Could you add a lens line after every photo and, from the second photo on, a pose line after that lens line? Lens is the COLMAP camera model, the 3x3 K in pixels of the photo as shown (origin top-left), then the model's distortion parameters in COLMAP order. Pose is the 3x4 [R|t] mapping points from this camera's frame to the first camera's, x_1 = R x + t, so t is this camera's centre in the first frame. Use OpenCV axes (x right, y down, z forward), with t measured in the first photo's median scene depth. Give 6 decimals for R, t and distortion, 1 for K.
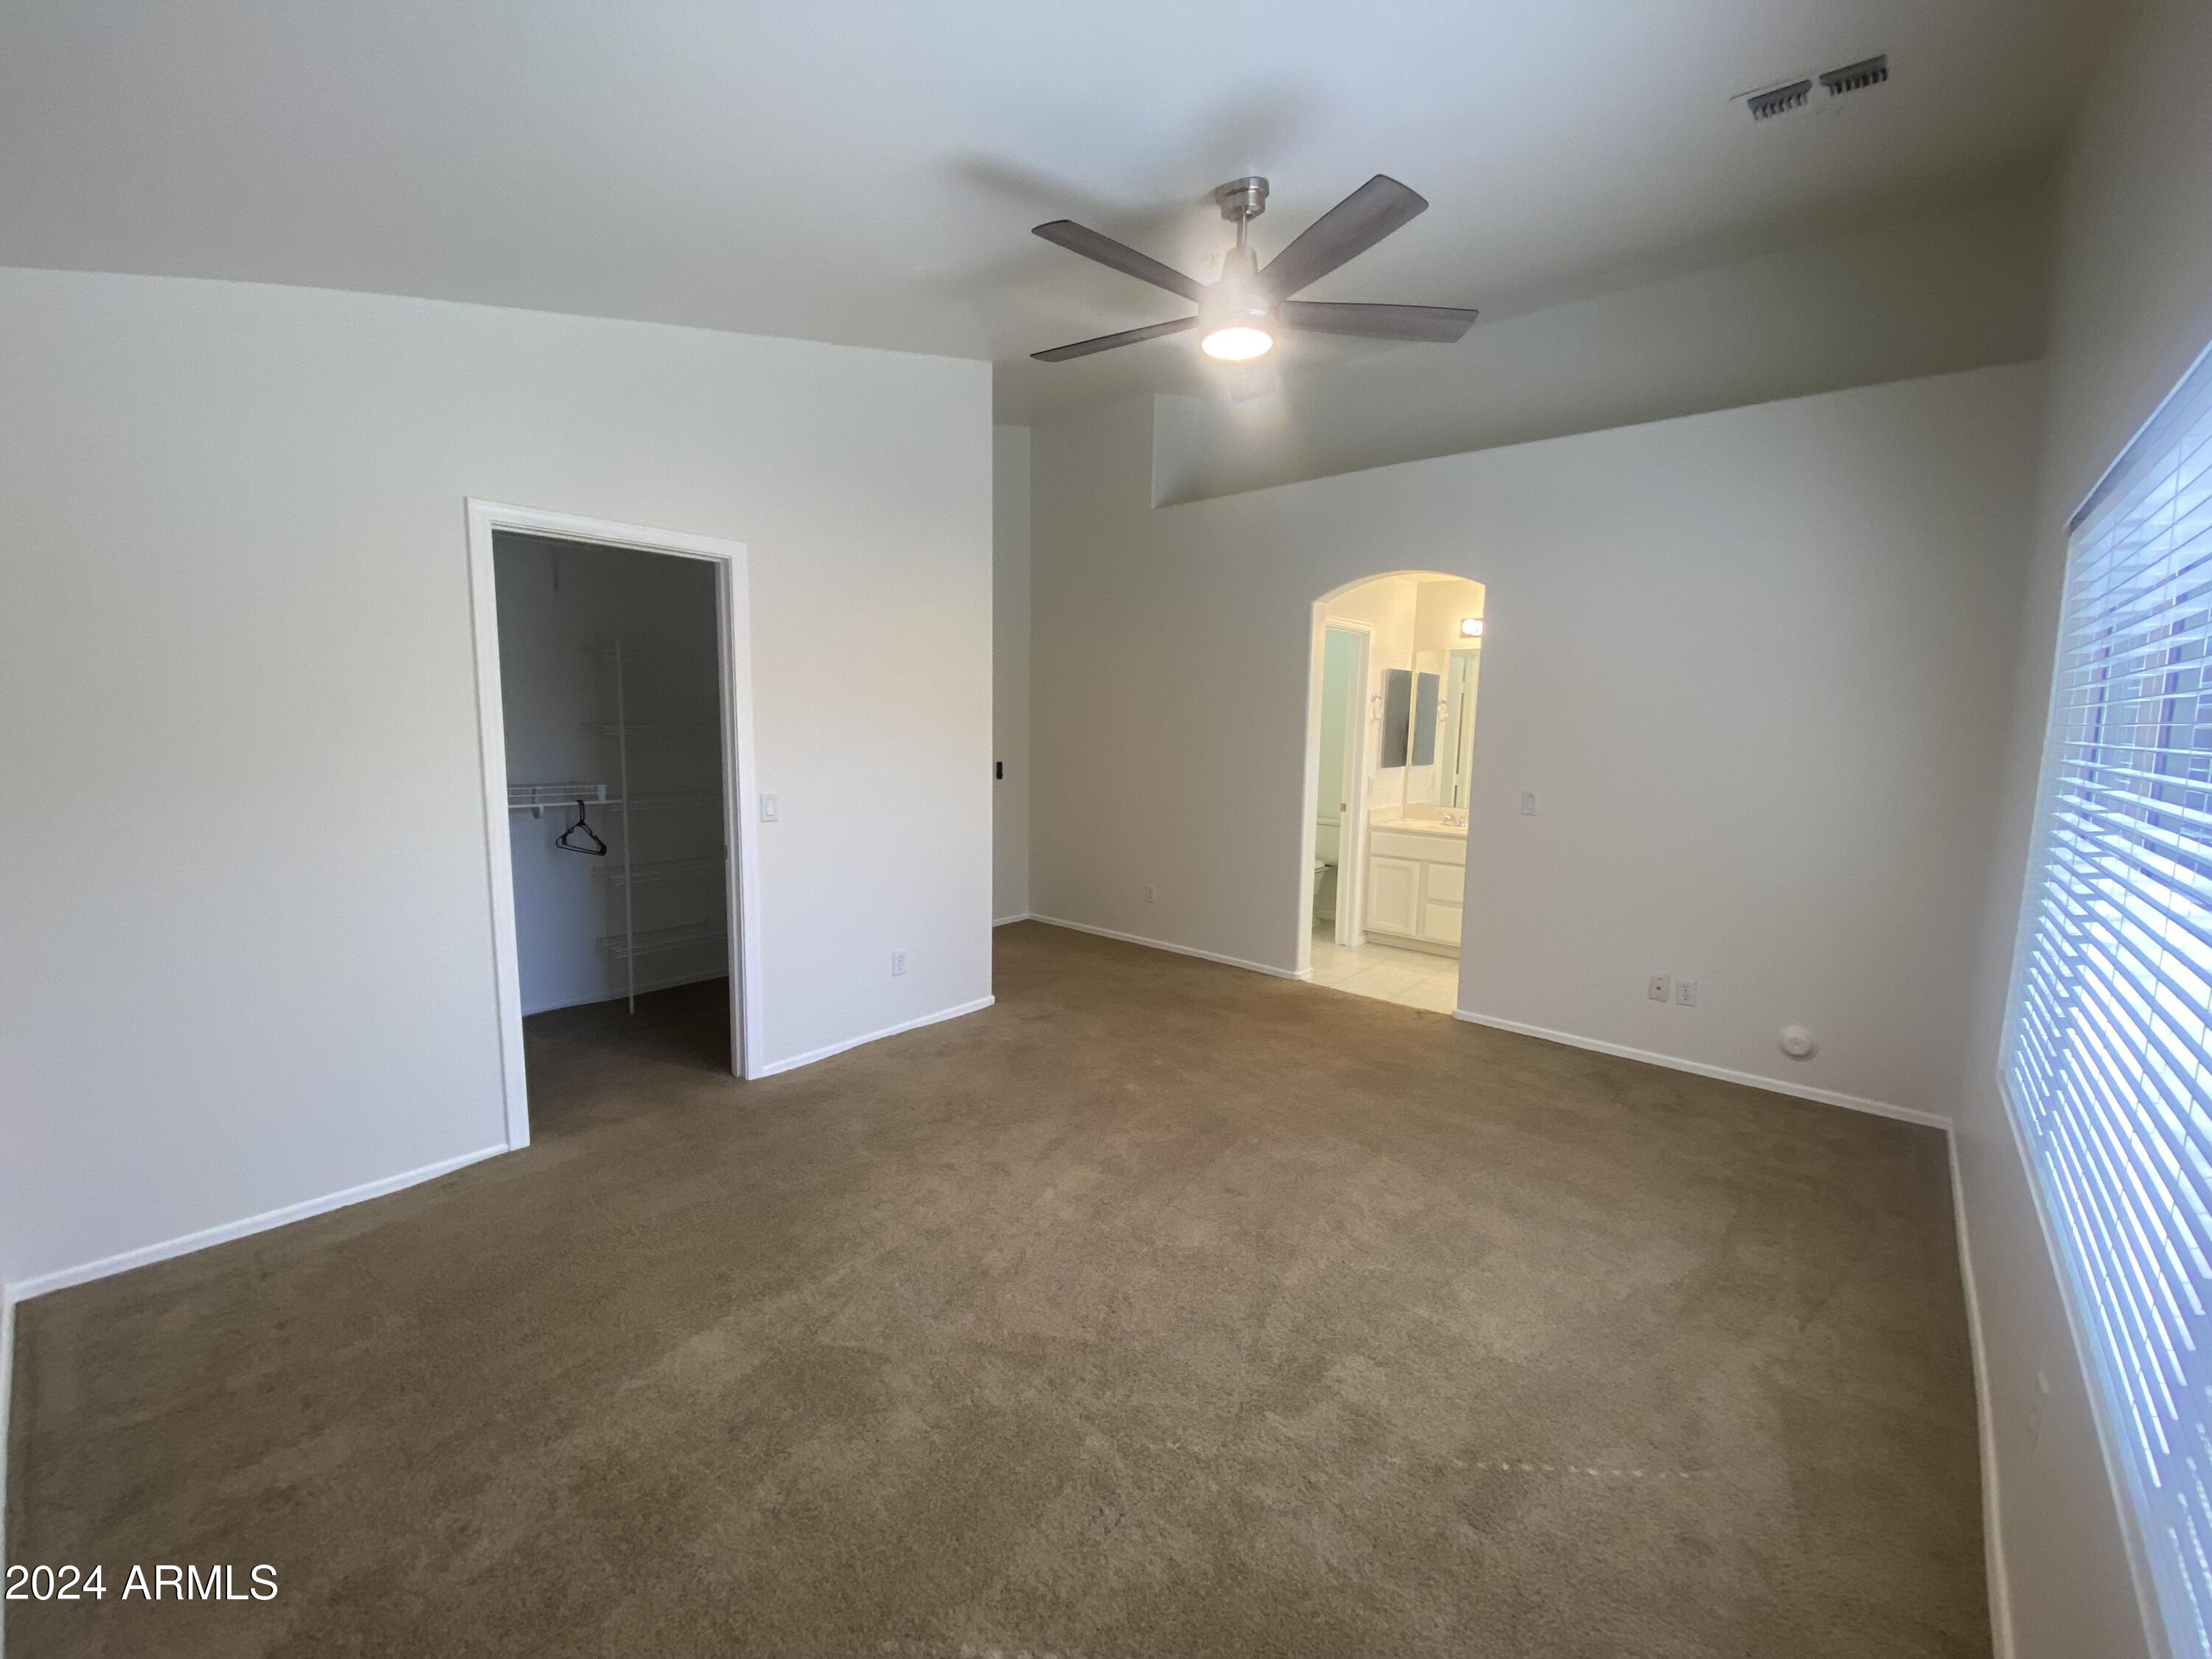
lens RADIAL K [[893.4, 0, 1103.1], [0, 893.4, 826.9], [0, 0, 1]] dist [0.031406, -0.023667]
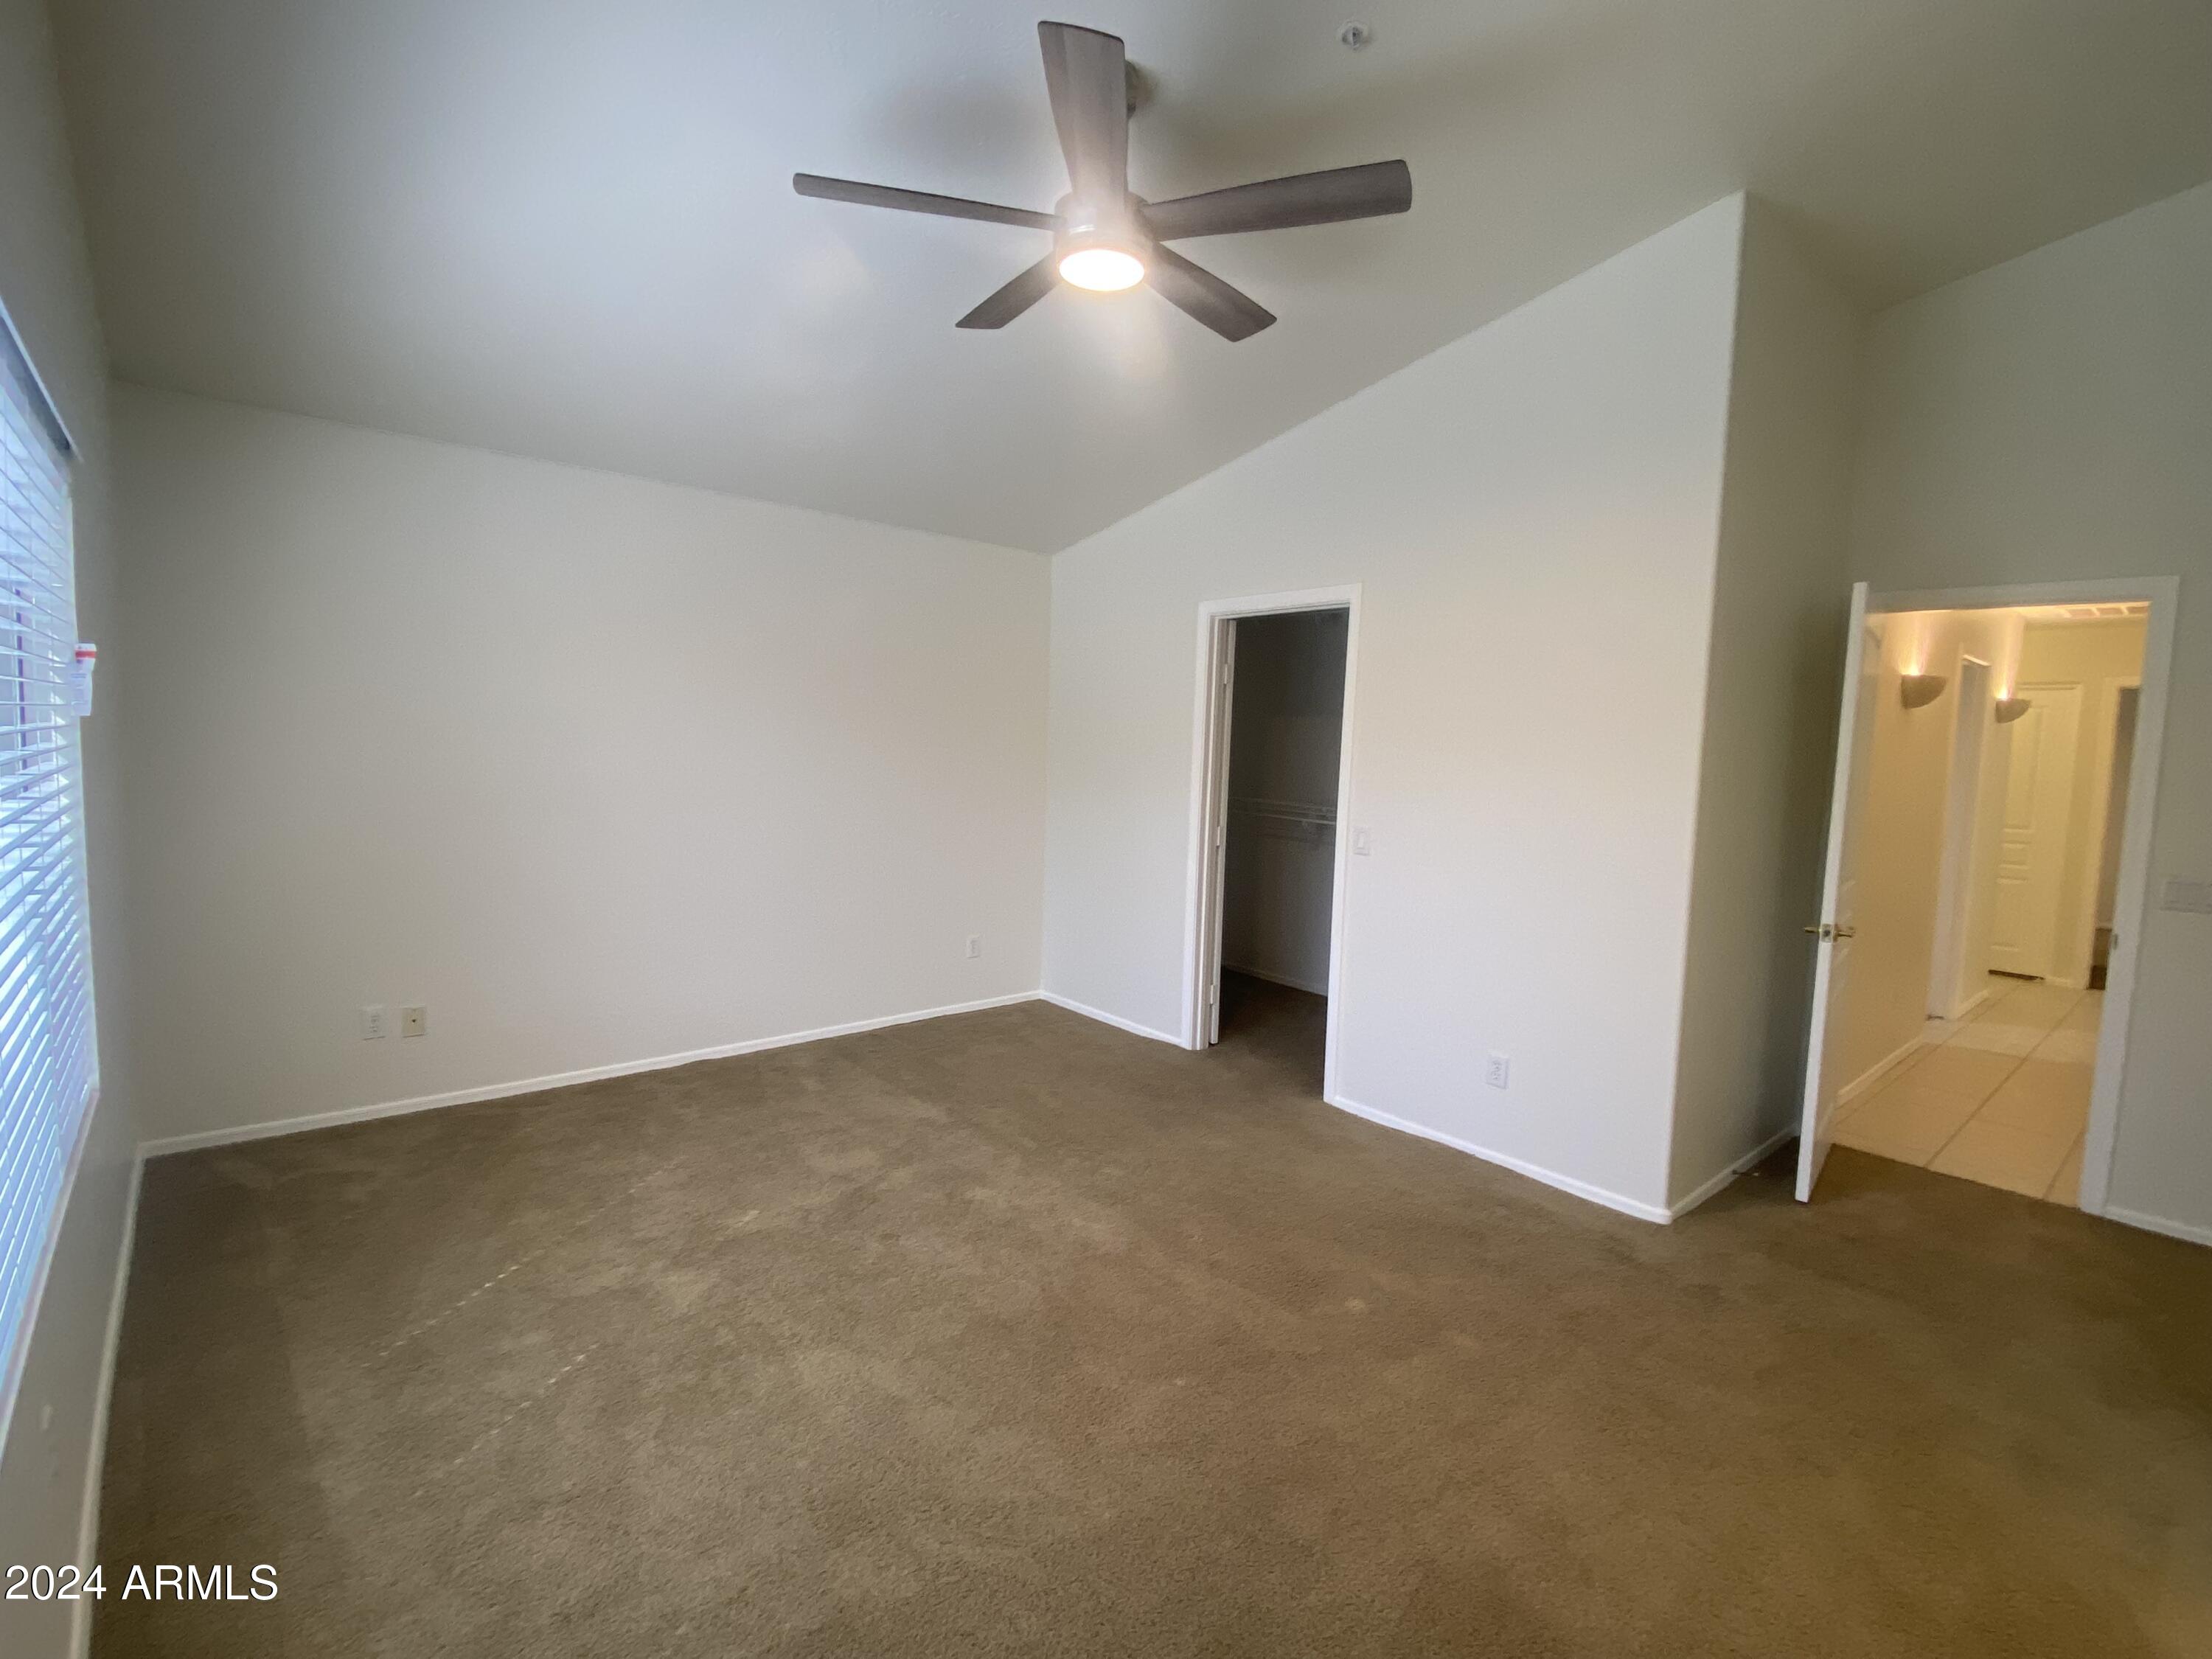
lens RADIAL K [[1028.4, 0, 1106.7], [0, 1028.4, 826.0], [0, 0, 1]] dist [0.000215, -0.000053]
pose [[-0.147853, 0.066027, -0.986803, 0.781656], [-0.156689, 0.983604, 0.089289, -0.093914], [0.976518, 0.167823, -0.135083, 0.864501]]
